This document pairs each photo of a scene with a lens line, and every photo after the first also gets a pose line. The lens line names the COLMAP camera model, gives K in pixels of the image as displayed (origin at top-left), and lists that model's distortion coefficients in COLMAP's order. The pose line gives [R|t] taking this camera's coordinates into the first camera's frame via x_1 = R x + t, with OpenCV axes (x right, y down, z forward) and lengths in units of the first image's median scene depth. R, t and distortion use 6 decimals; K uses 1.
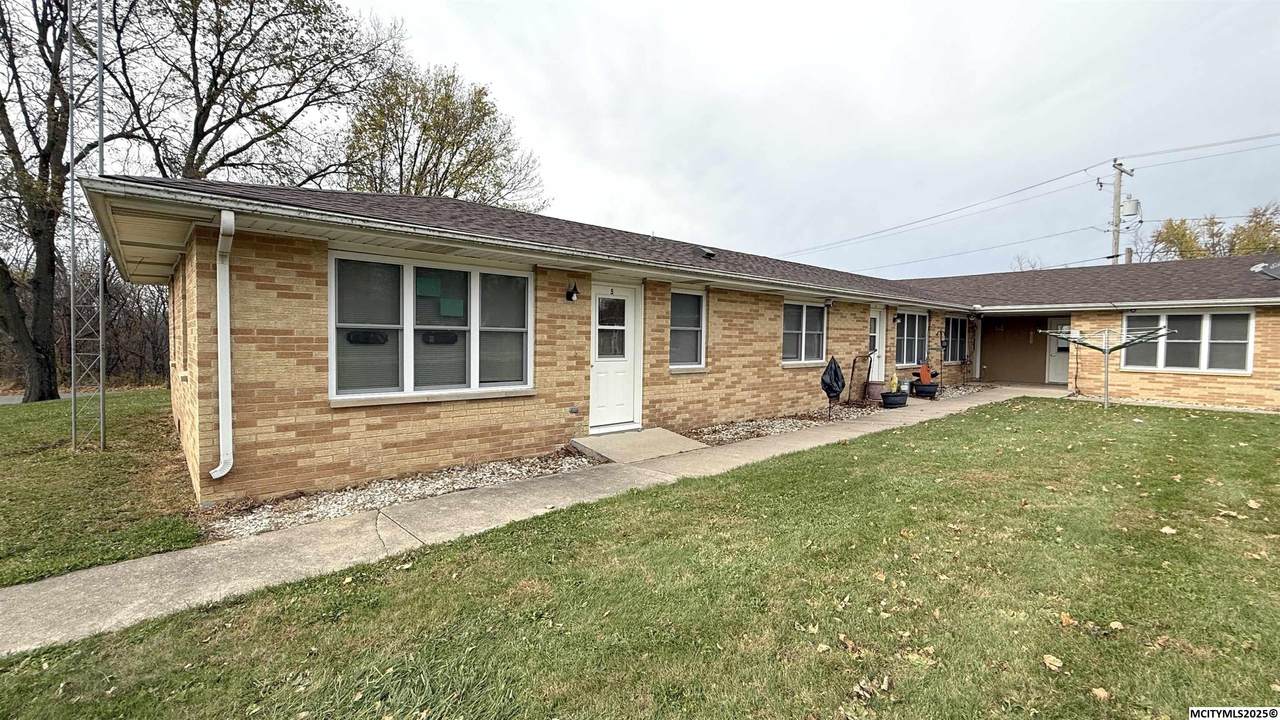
lens RADIAL K [[540.7, 0, 640.0], [0, 540.7, 360.0], [0, 0, 1]] dist [-0.002263, -0.000385]
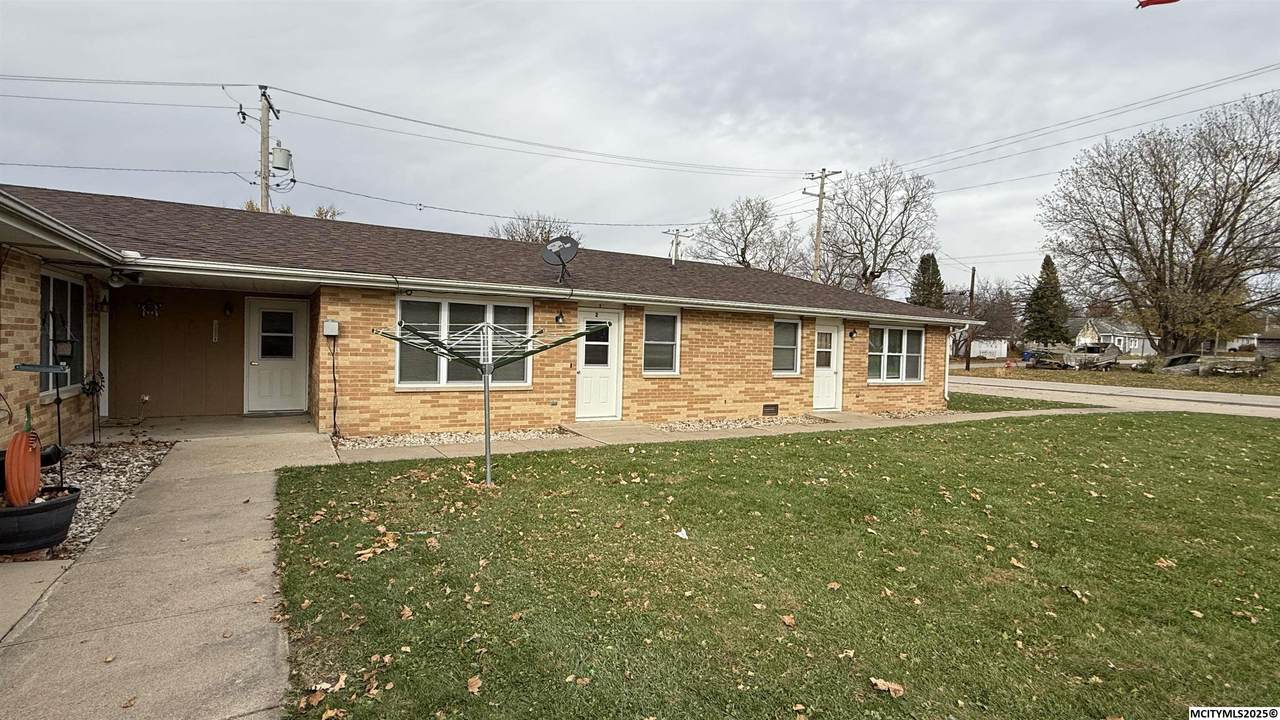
lens RADIAL K [[622.2, 0, 640.0], [0, 622.2, 360.0], [0, 0, 1]] dist [-0.001076, 0.000155]
pose [[0.204966, -0.029336, 0.978329, 0.406538], [0.014018, 0.999536, 0.027035, -0.044623], [-0.978669, 0.008173, 0.205282, 0.894678]]
